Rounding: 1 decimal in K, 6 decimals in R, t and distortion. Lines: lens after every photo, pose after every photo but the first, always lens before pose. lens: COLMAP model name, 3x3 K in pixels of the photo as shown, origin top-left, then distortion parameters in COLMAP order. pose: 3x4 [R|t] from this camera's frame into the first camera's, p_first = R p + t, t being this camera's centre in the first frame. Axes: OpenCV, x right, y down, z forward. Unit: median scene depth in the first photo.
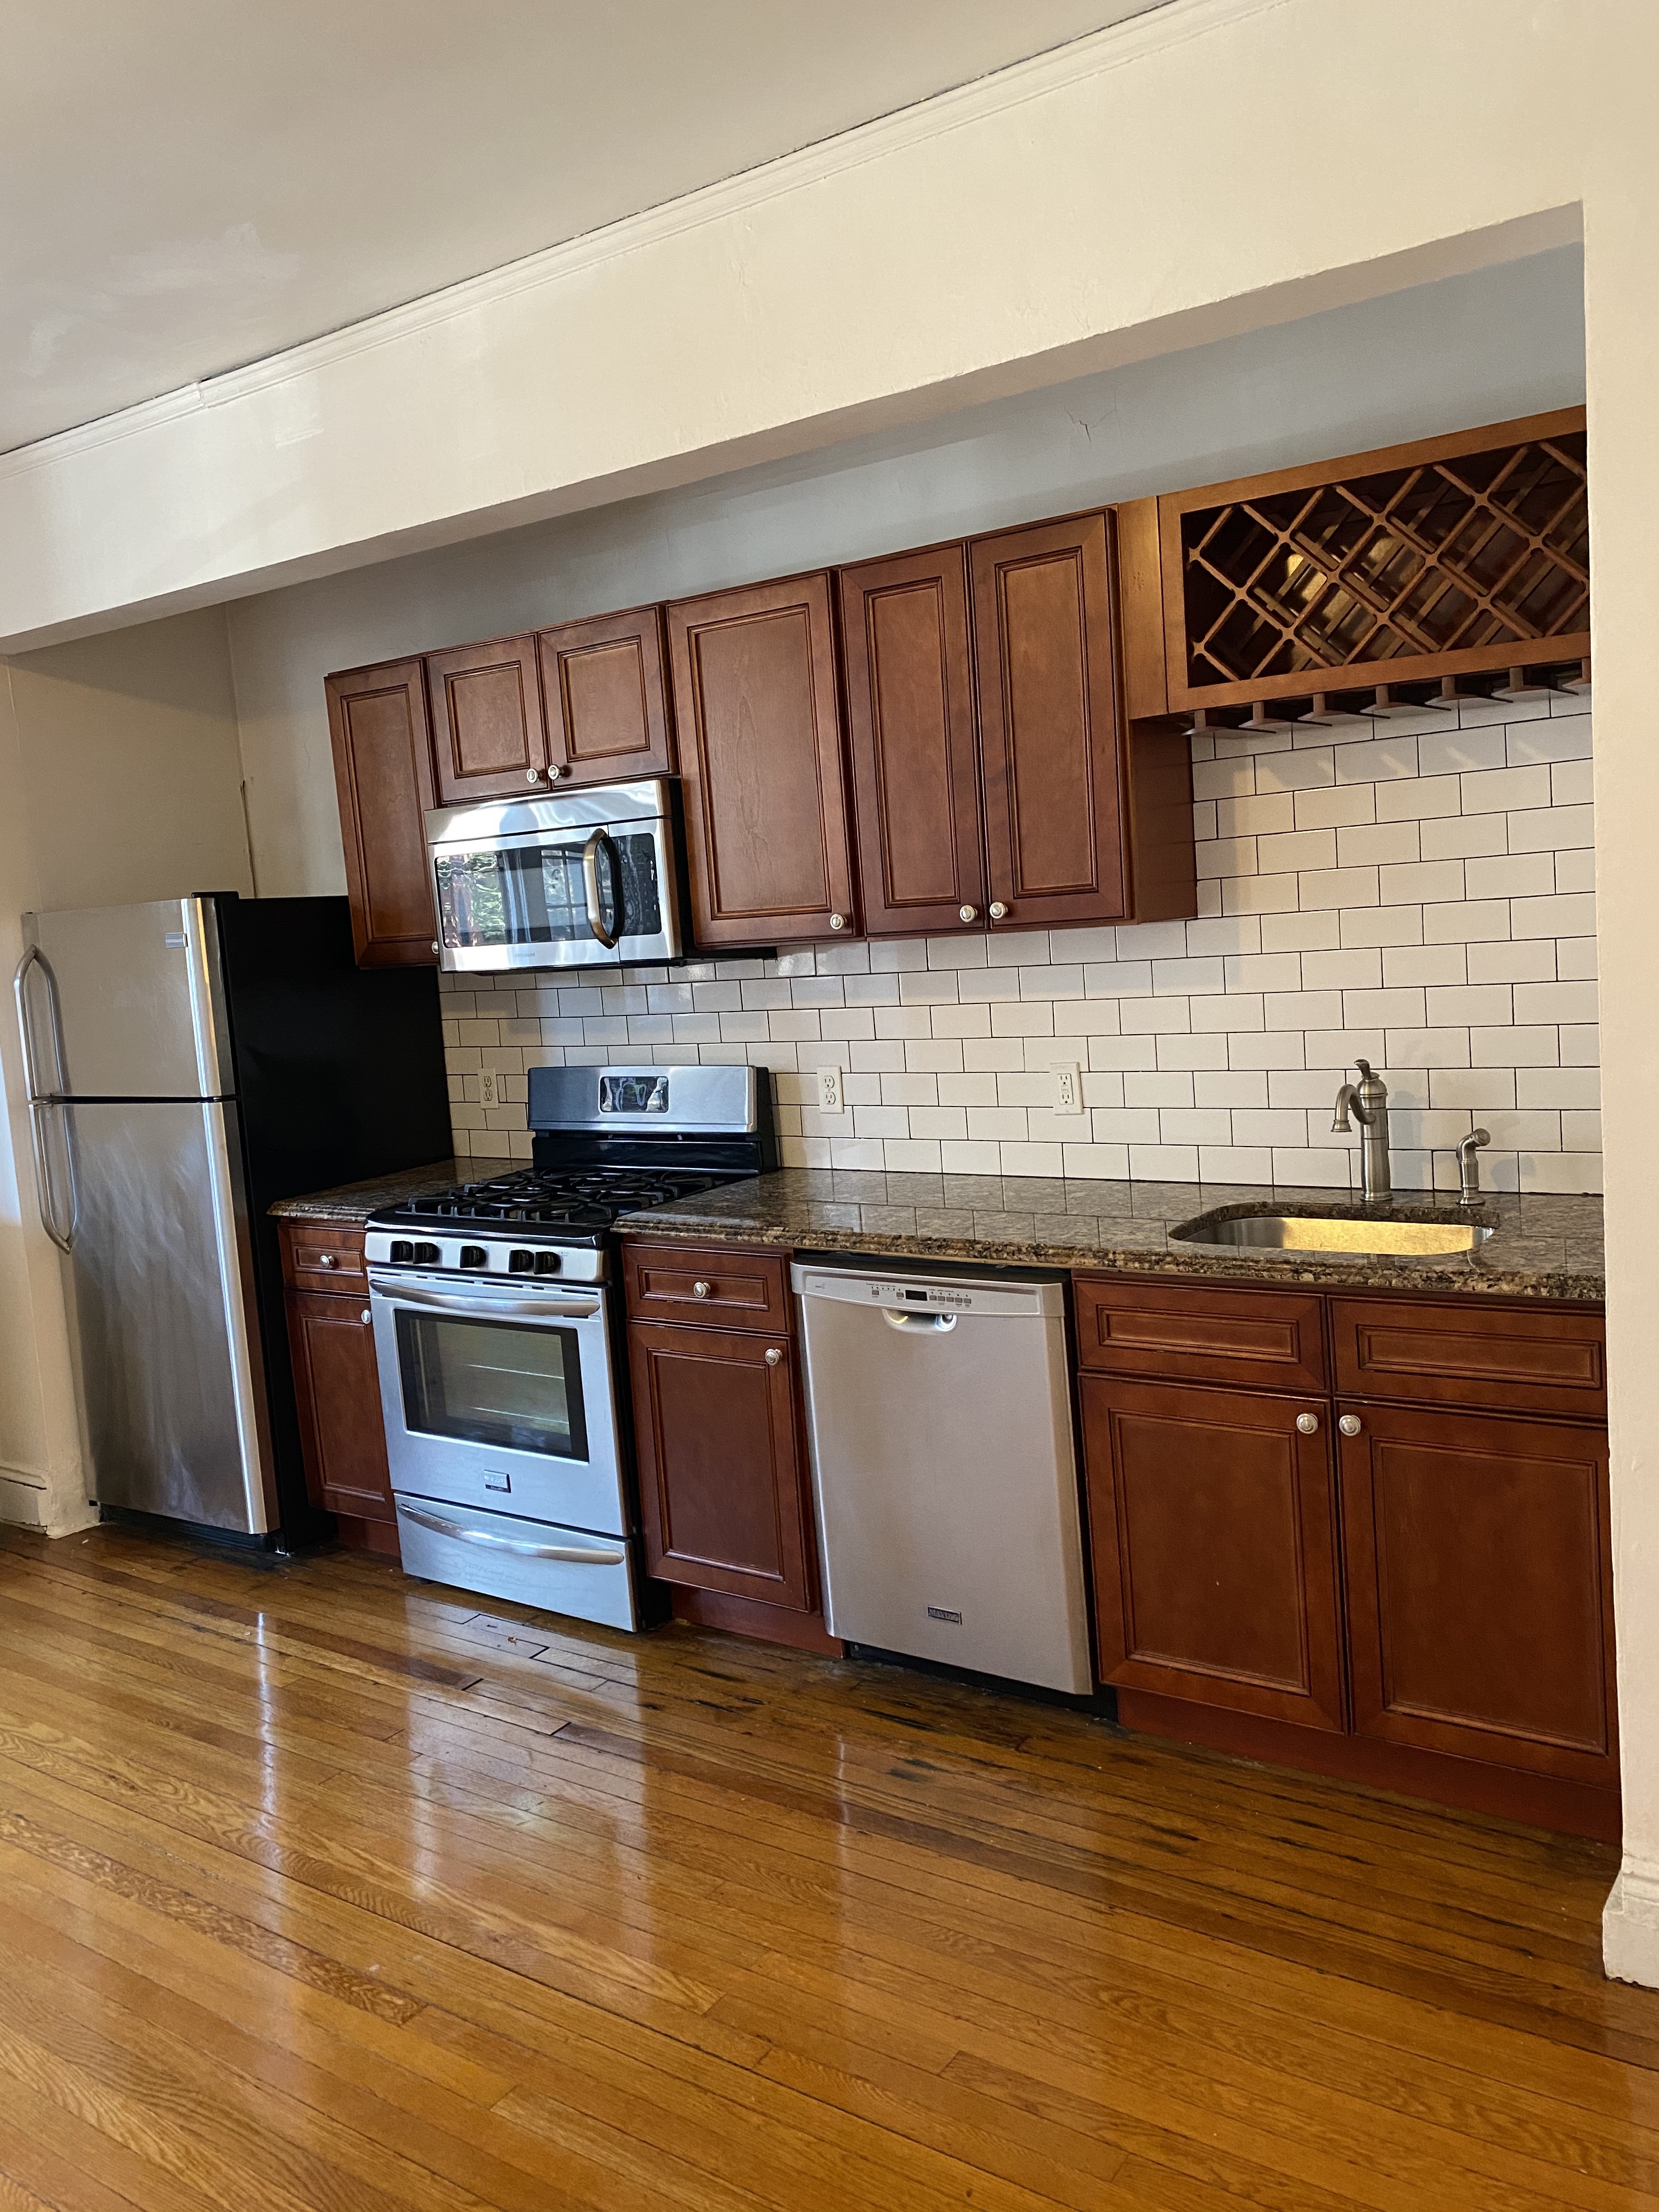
lens RADIAL K [[1689.7, 0, 822.3], [0, 1689.7, 1097.0], [0, 0, 1]] dist [0.016100, -0.007253]
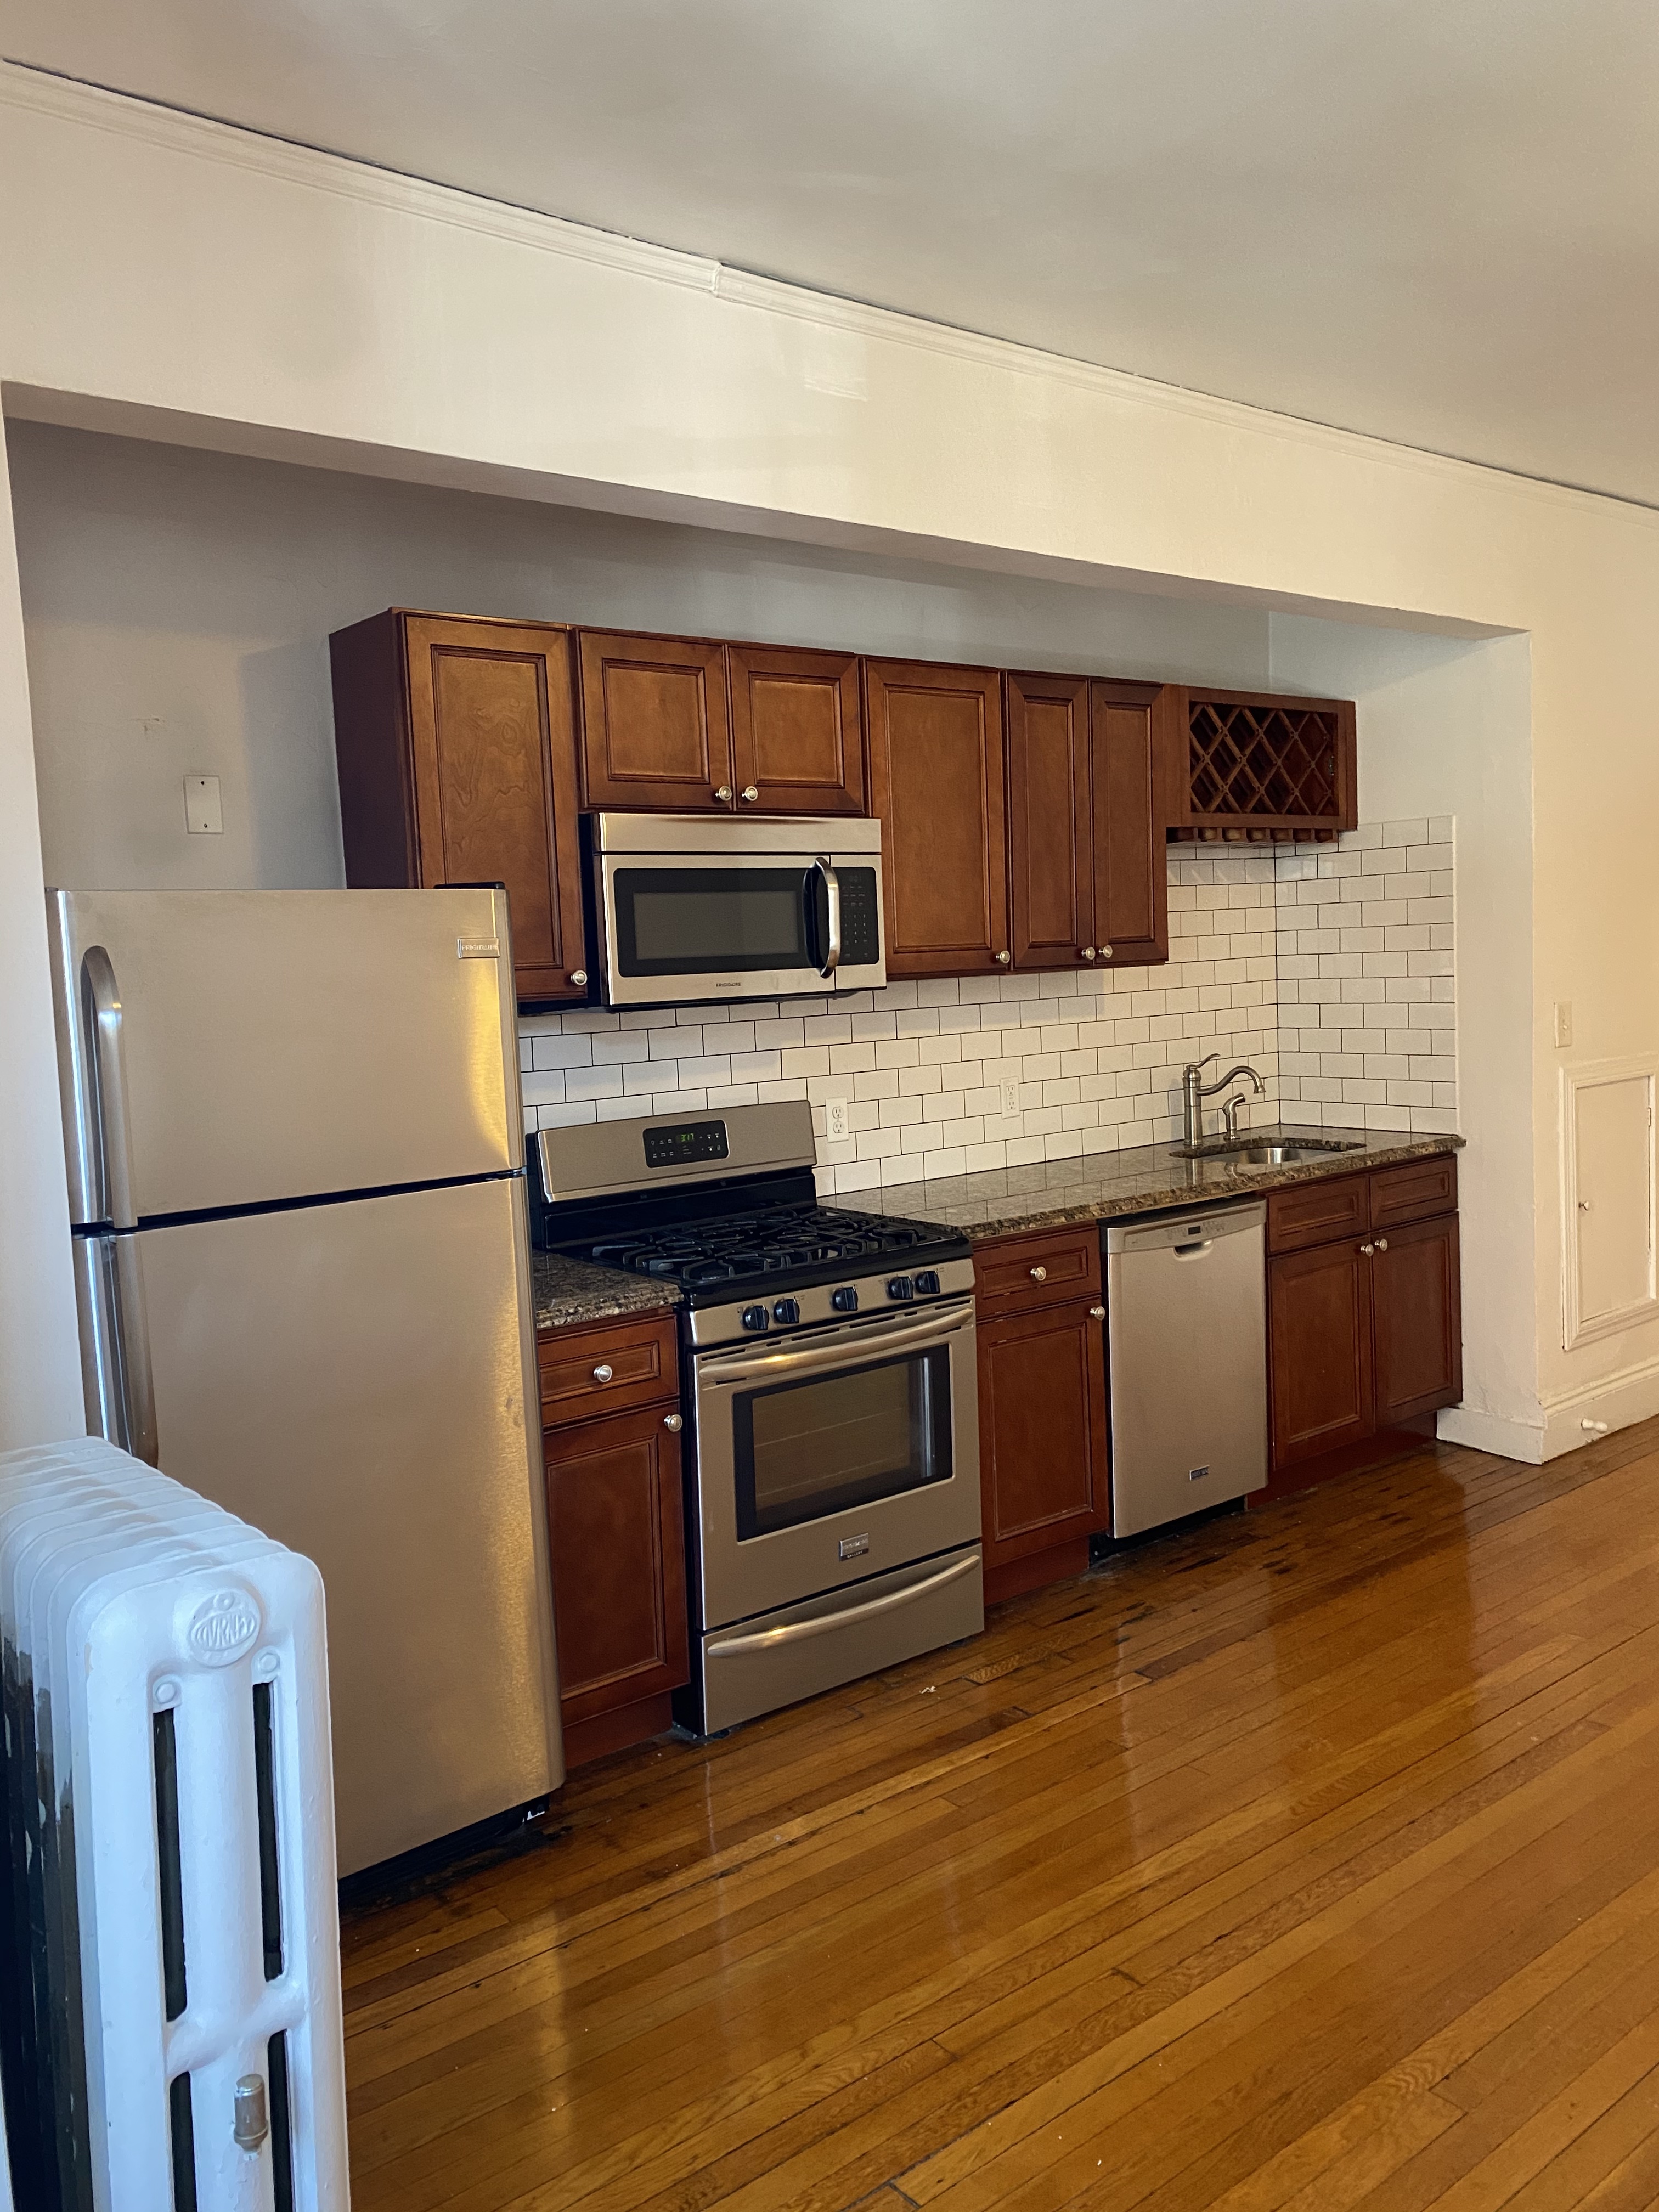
lens RADIAL K [[1689.7, 0, 813.6], [0, 1689.7, 1095.1], [0, 0, 1]] dist [0.016100, -0.007253]
pose [[0.291144, -0.019516, 0.956480, -1.141660], [0.129278, 0.991424, -0.019122, -0.001513], [-0.947904, 0.129220, 0.291170, 0.767940]]
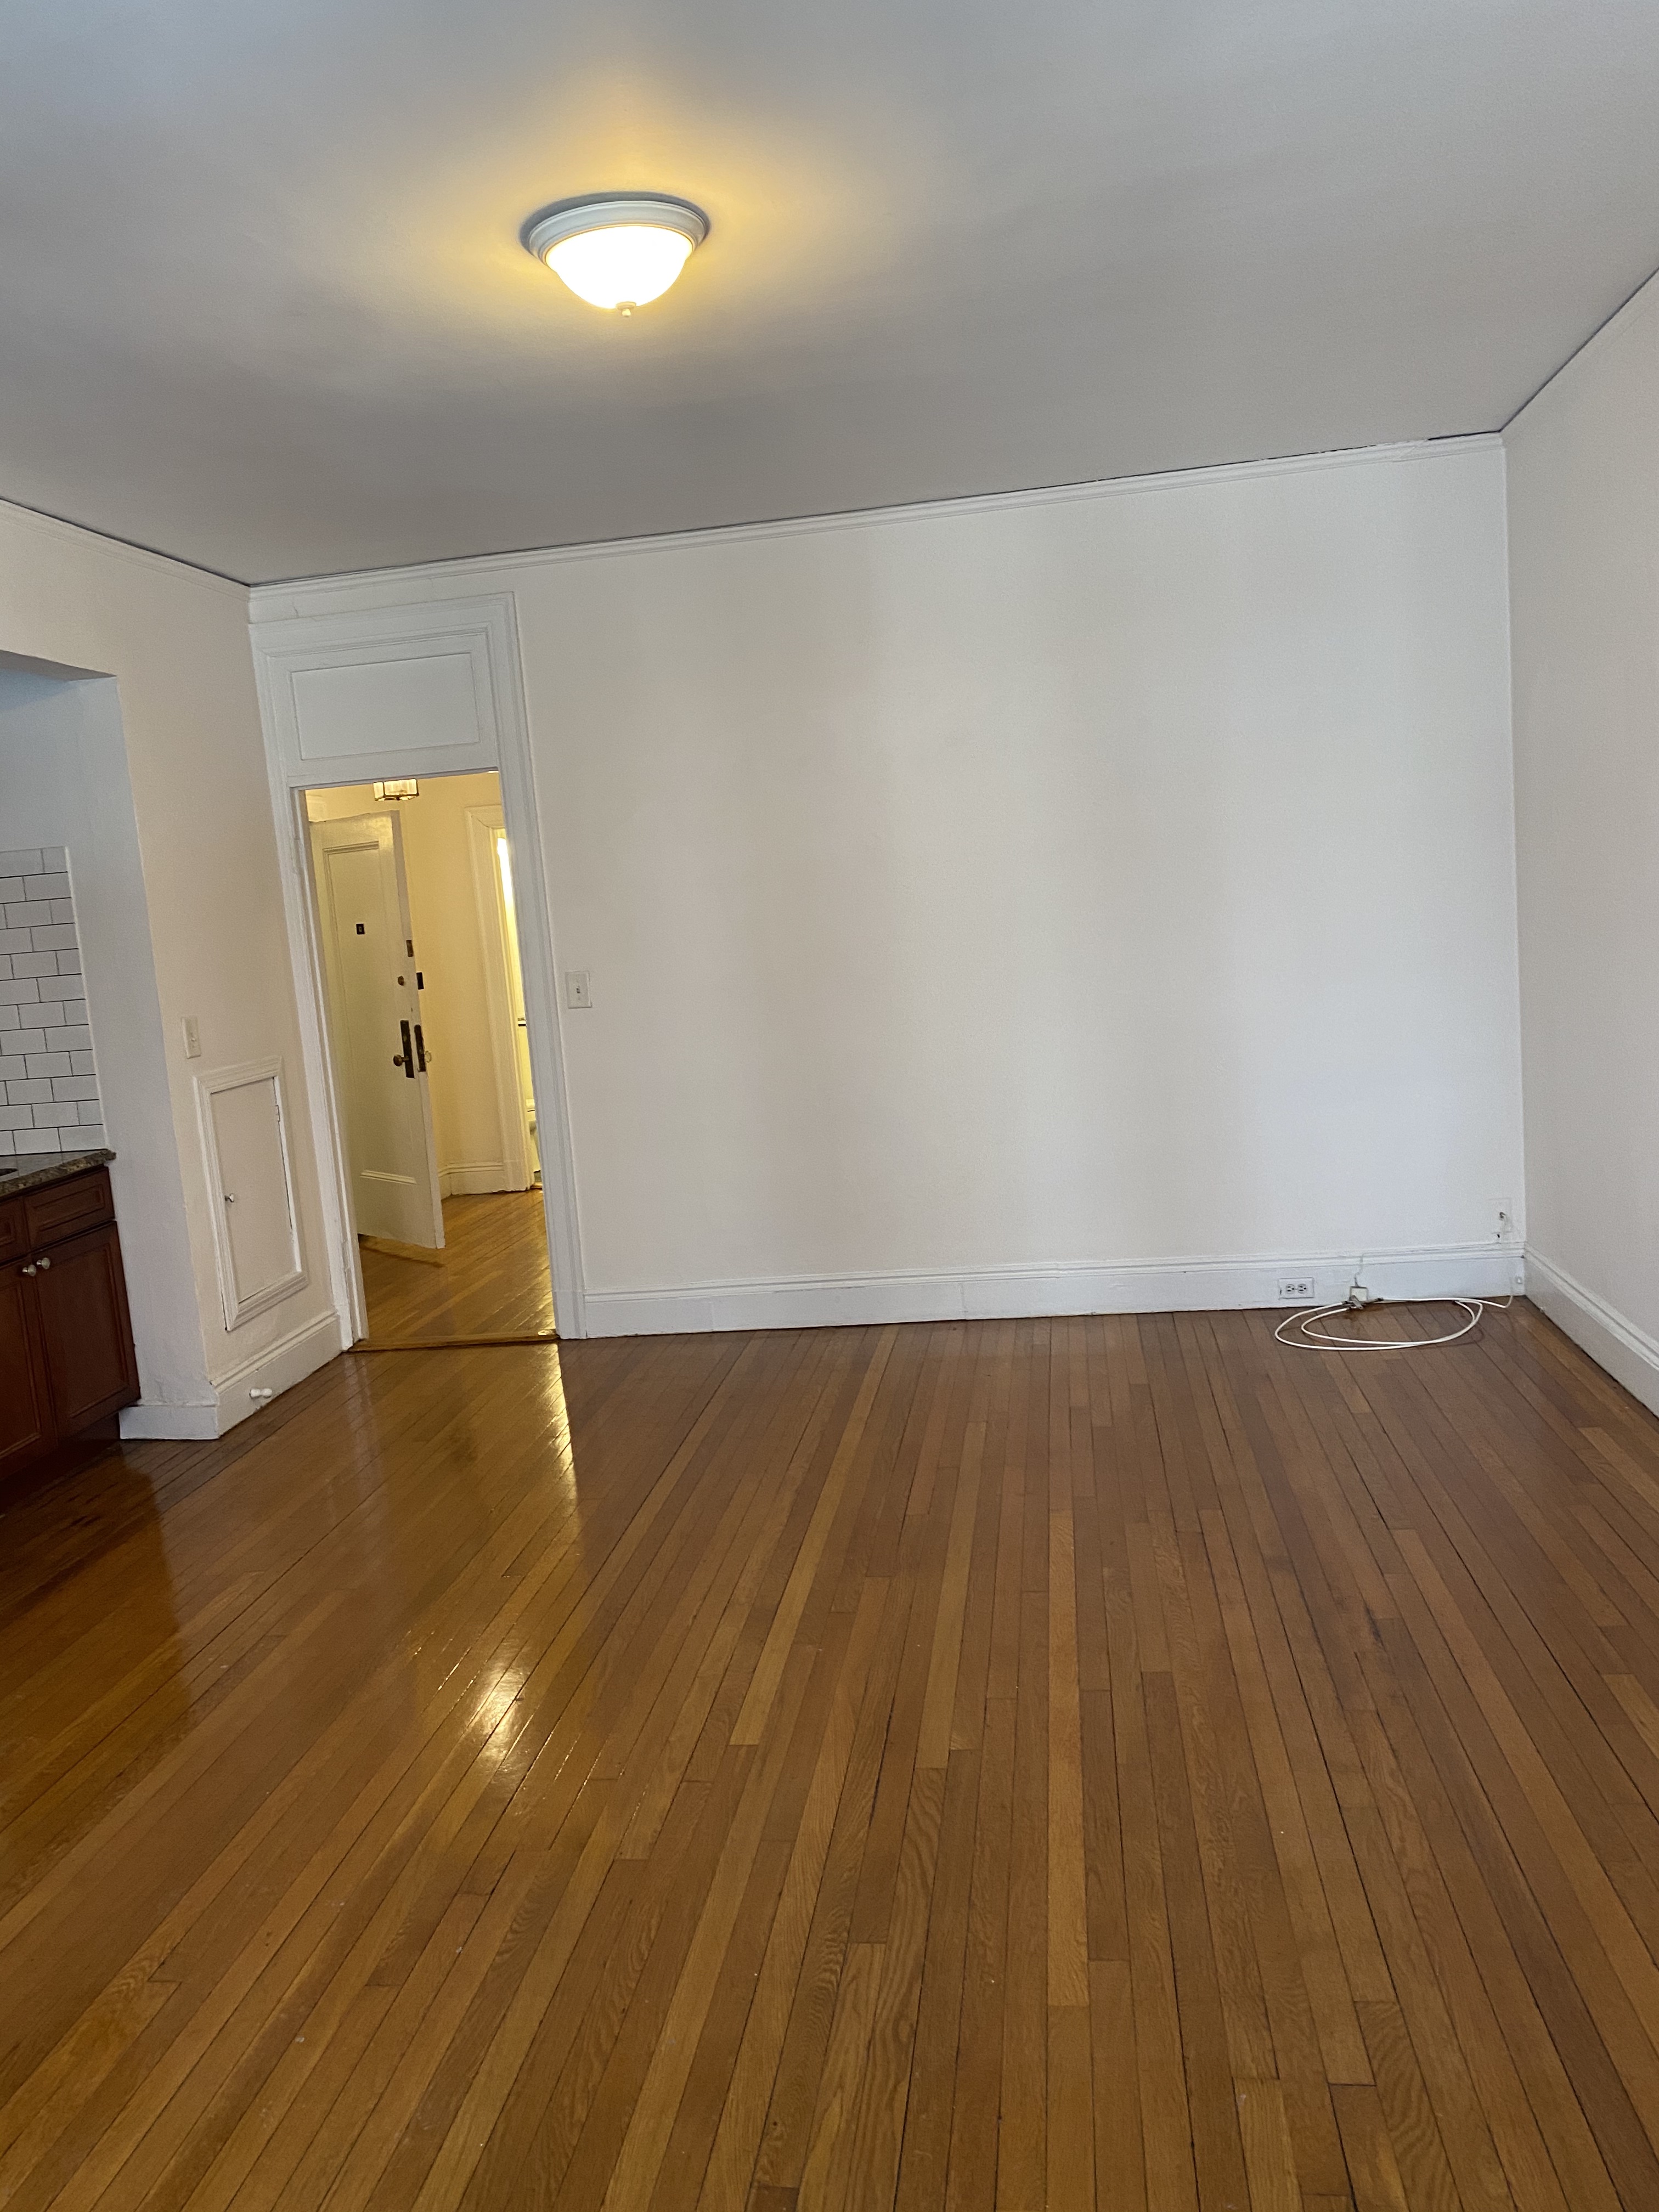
lens RADIAL K [[1689.7, 0, 820.7], [0, 1689.7, 1098.2], [0, 0, 1]] dist [0.016100, -0.007253]
pose [[-0.439970, 0.001085, 0.898012, -1.243611], [0.212433, 0.971742, 0.102905, 0.010262], [-0.872524, 0.236043, -0.427768, 0.753813]]
